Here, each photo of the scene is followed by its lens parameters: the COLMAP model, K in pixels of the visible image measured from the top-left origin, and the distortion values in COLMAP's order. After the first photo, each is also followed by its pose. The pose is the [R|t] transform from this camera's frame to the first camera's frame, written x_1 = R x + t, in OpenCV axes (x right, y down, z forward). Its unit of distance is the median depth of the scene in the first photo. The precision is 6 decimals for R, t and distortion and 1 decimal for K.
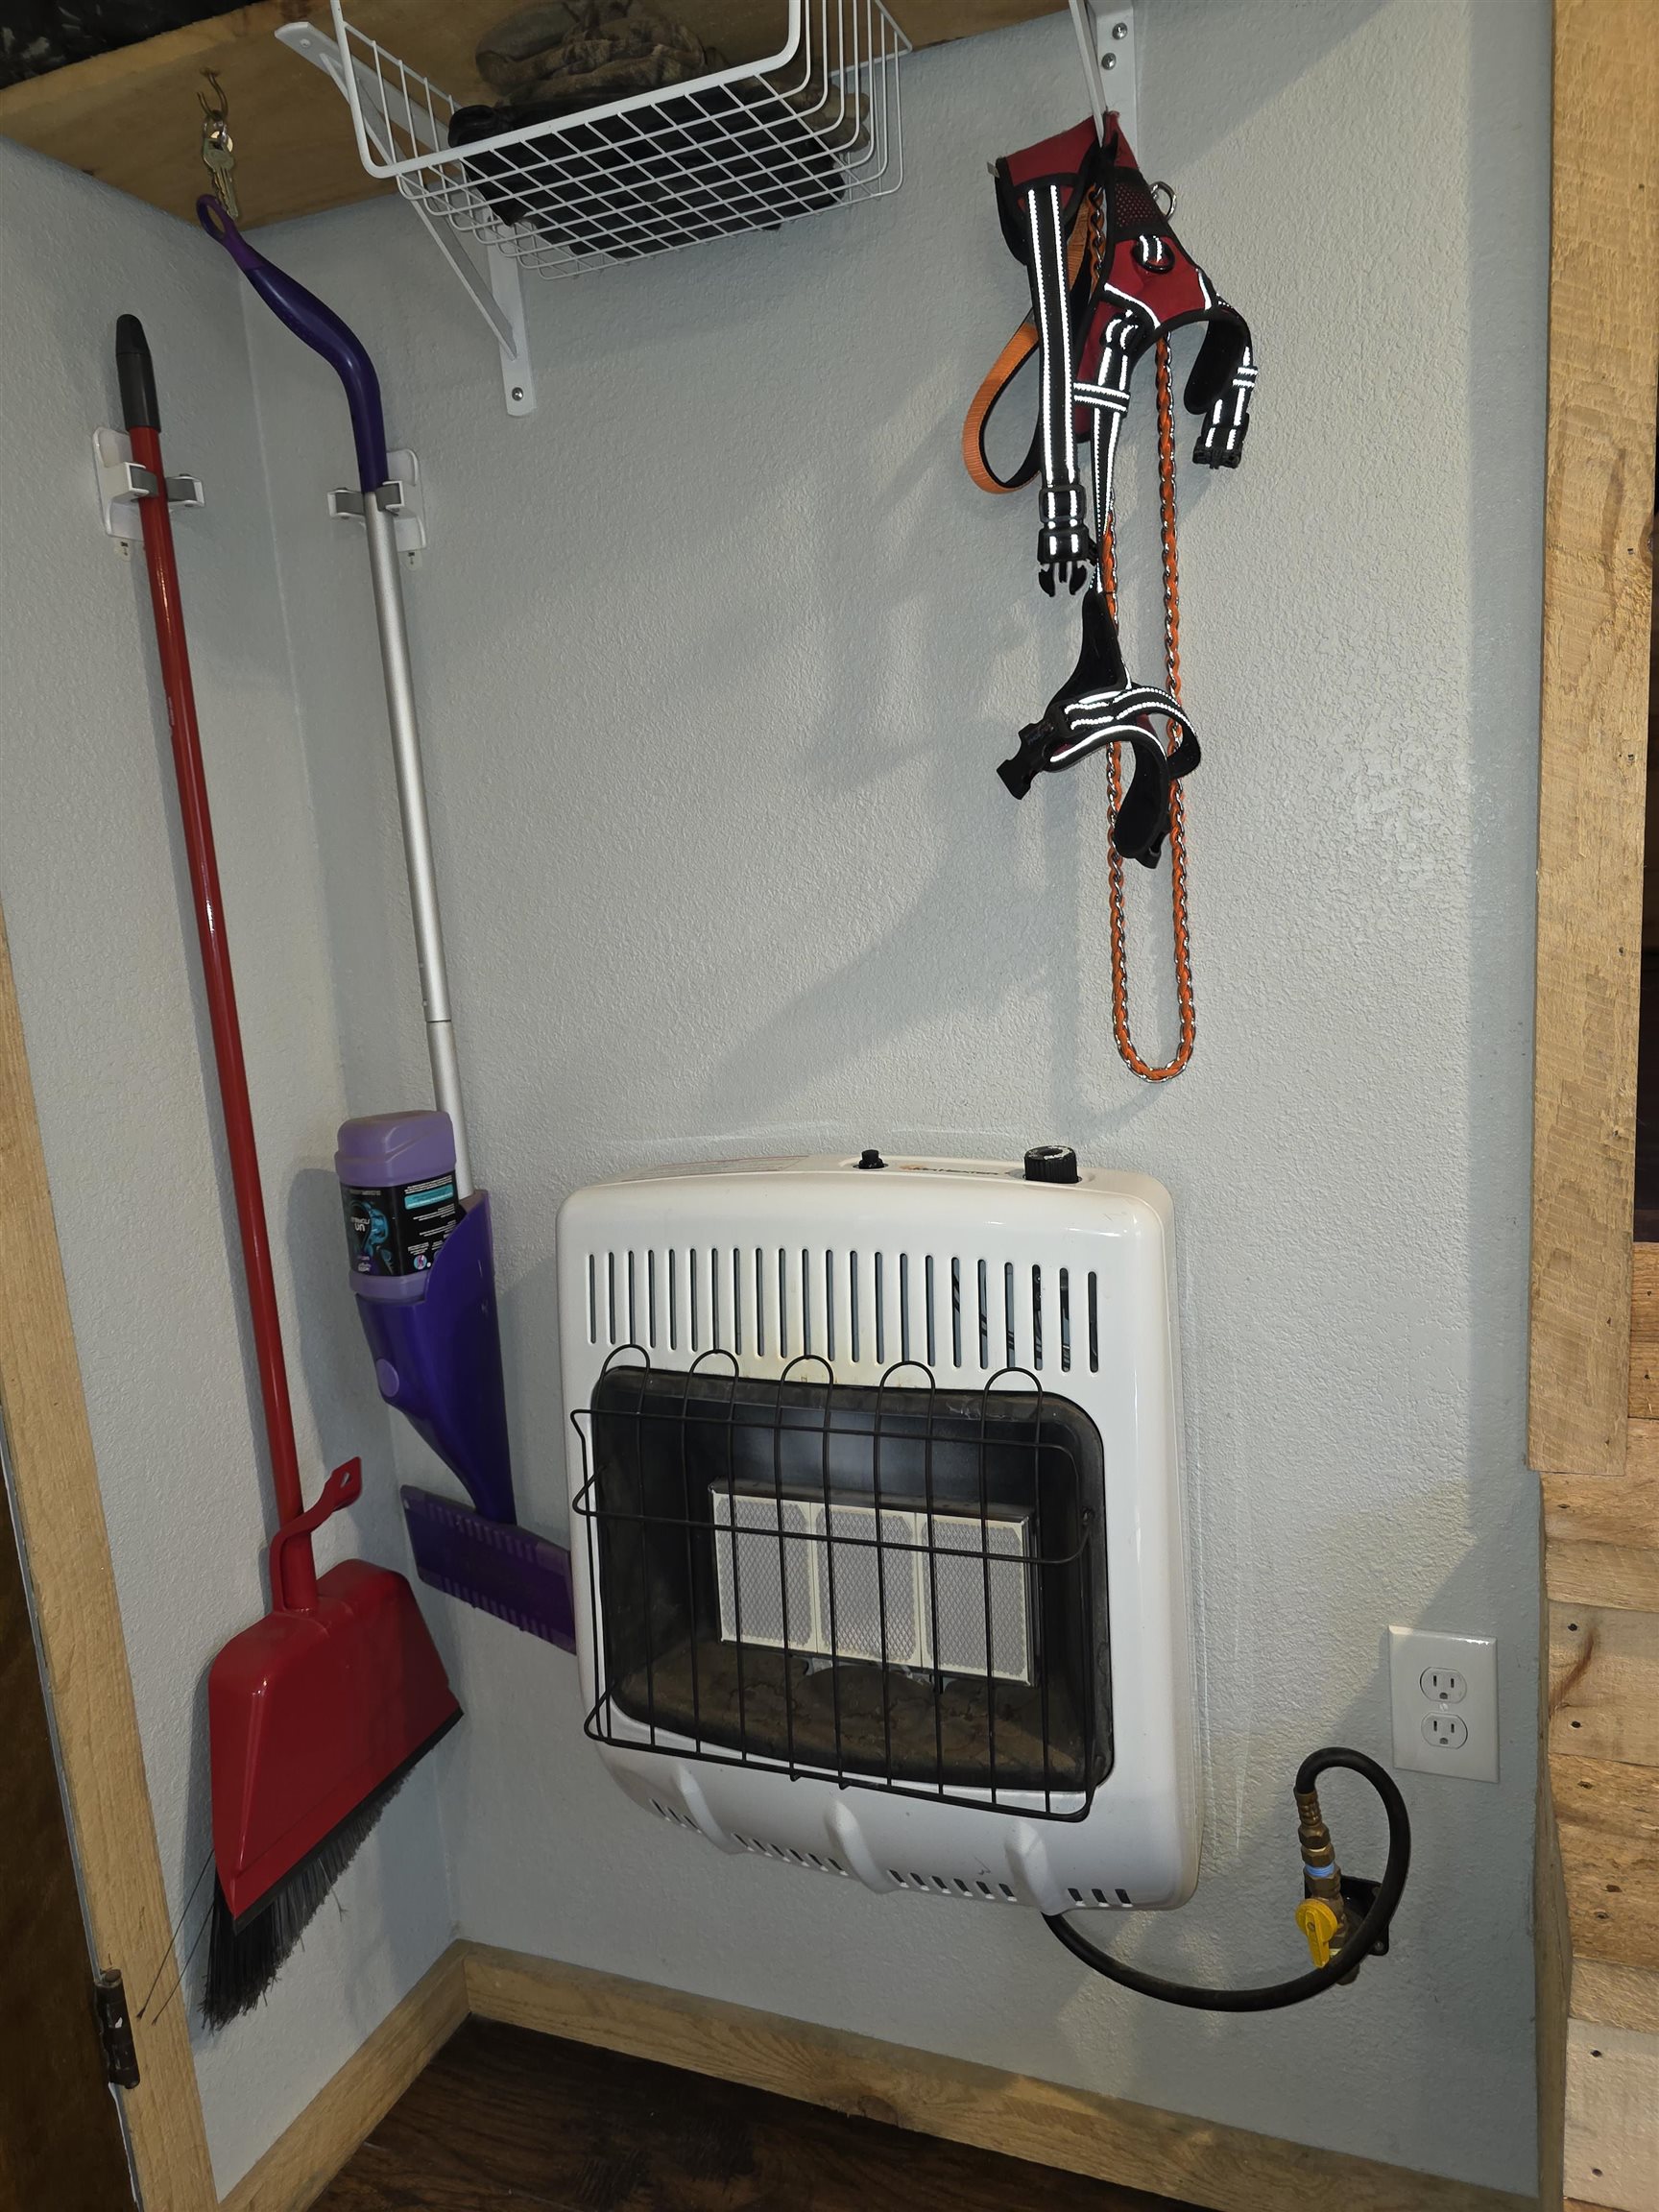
lens RADIAL K [[1436.0, 0, 829.5], [0, 1436.0, 1106.0], [0, 0, 1]] dist [0.001495, -0.000025]
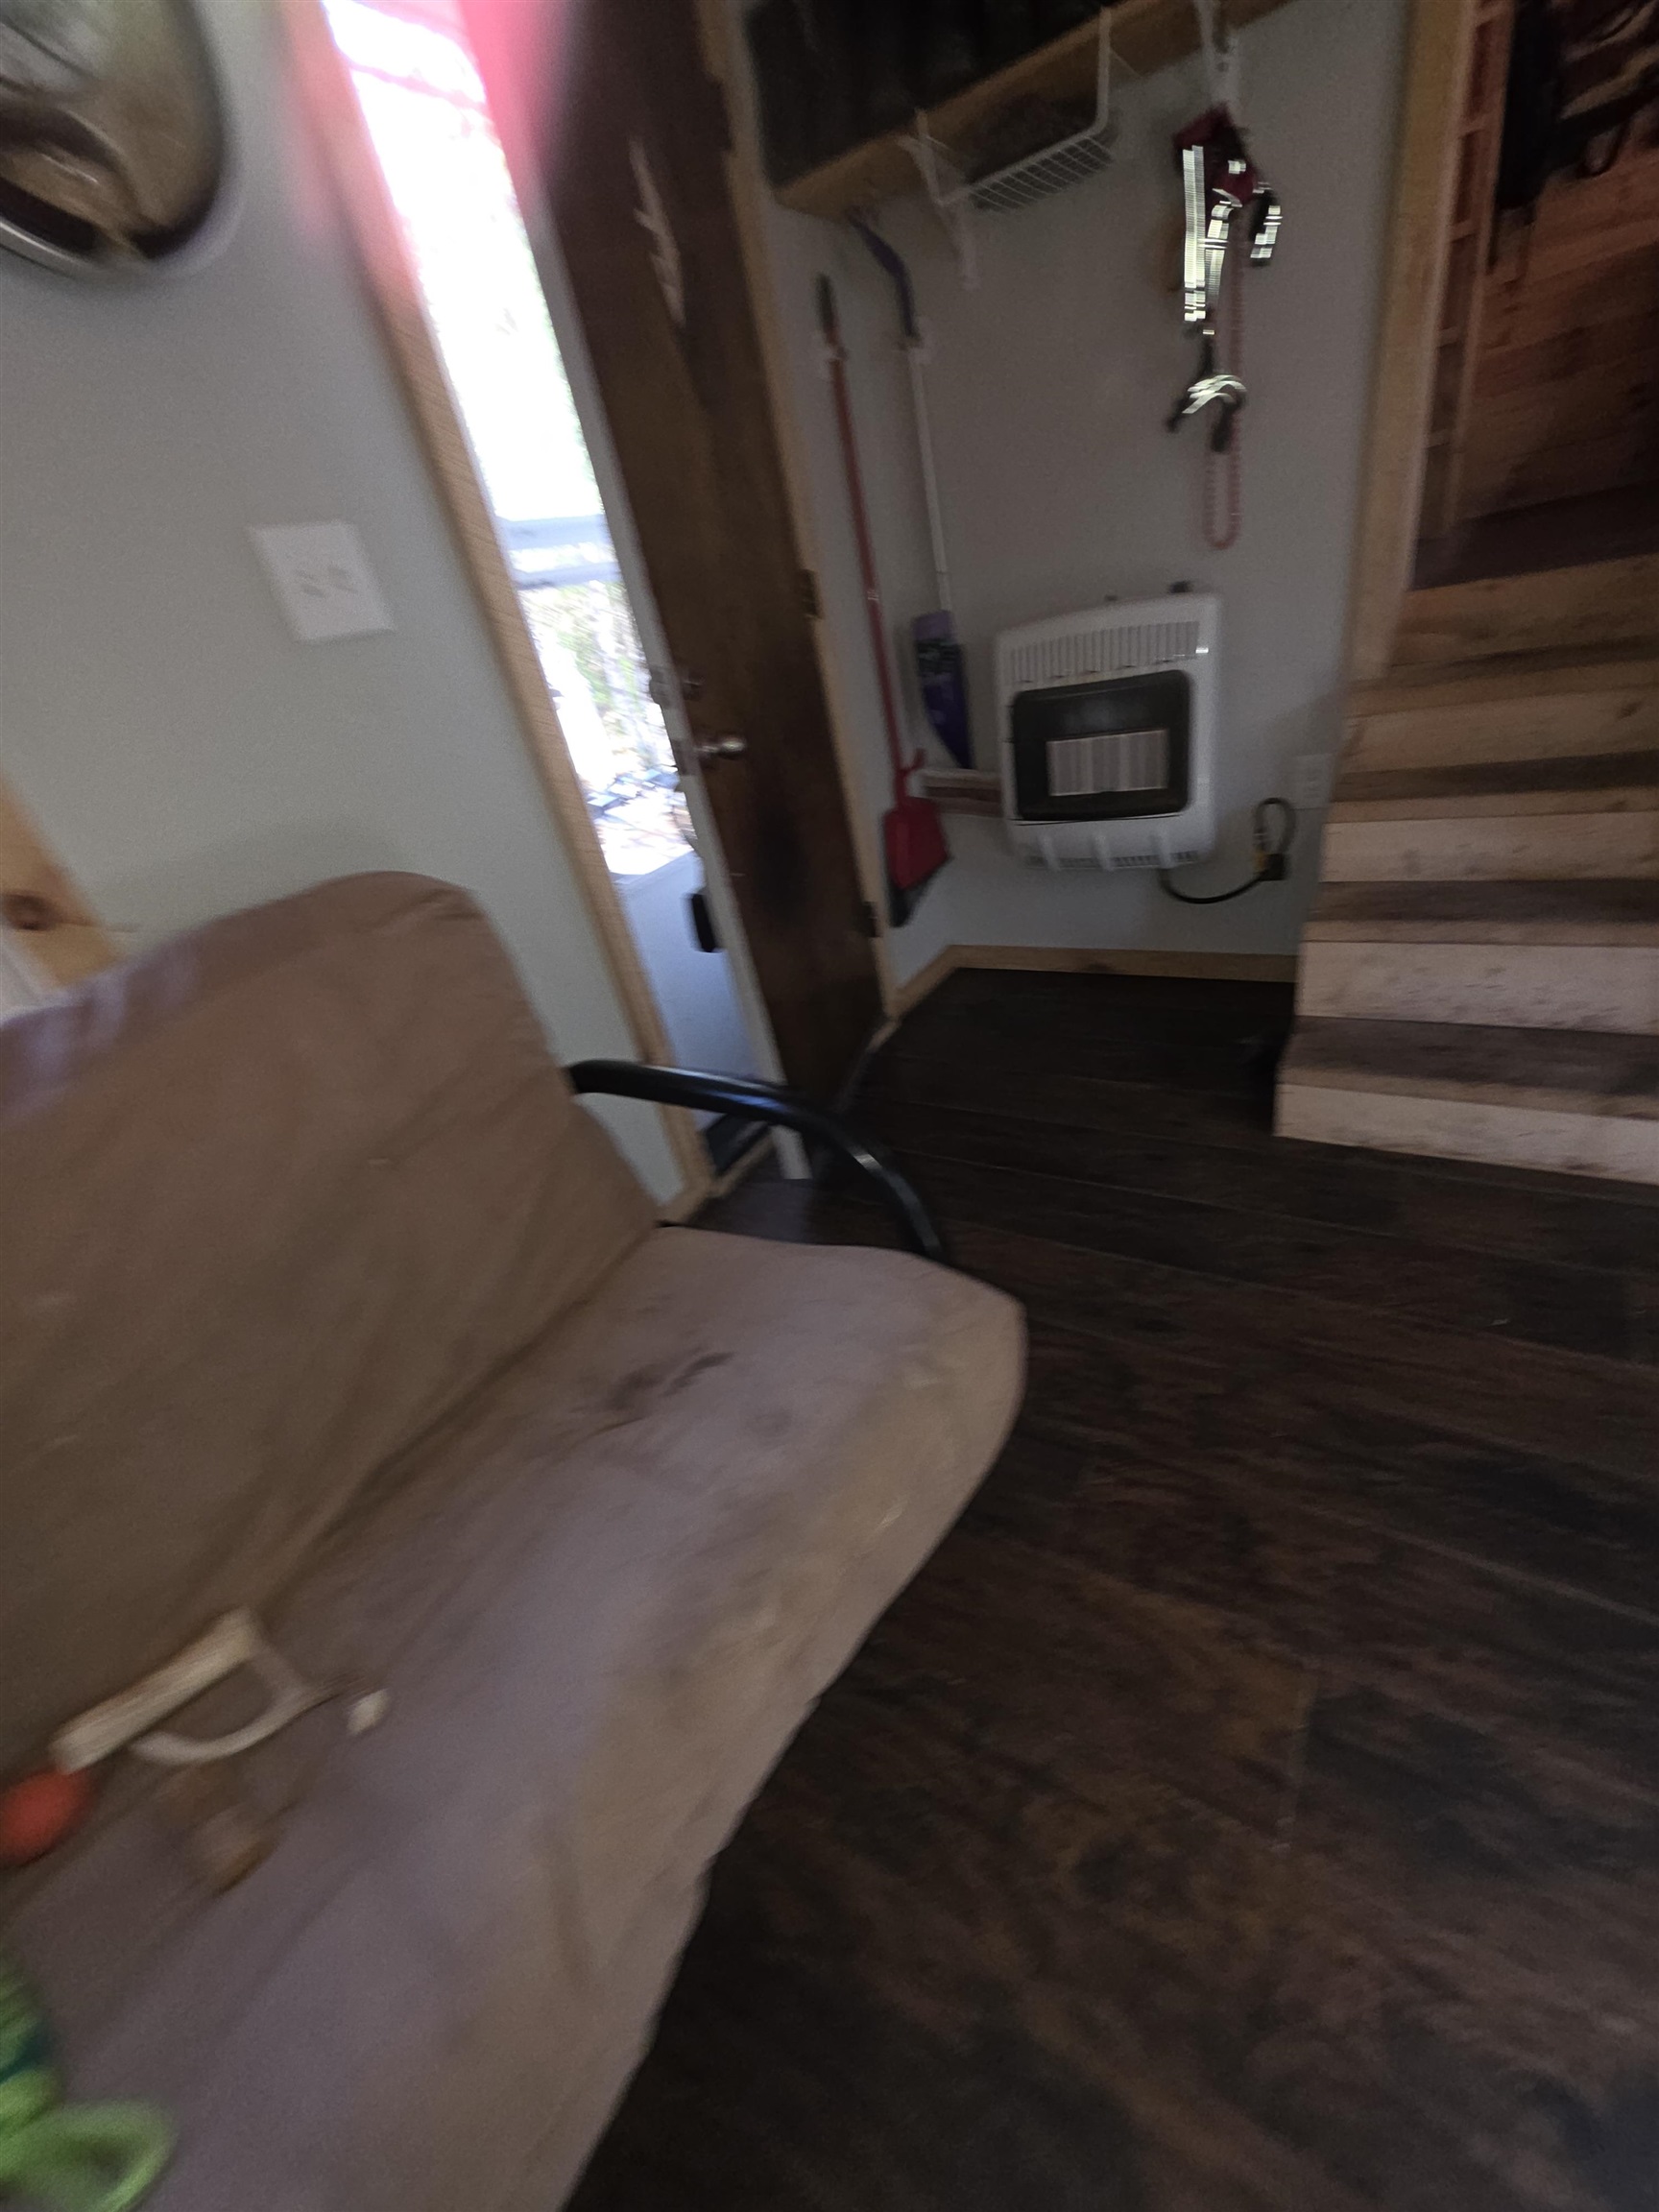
lens RADIAL K [[882.3, 0, 829.5], [0, 882.3, 1106.0], [0, 0, 1]] dist [0.000155, -0.000322]
pose [[0.978920, -0.024811, -0.202734, -0.184947], [0.096447, 0.931113, 0.351749, 0.301914], [0.180041, -0.363887, 0.913877, -1.037274]]
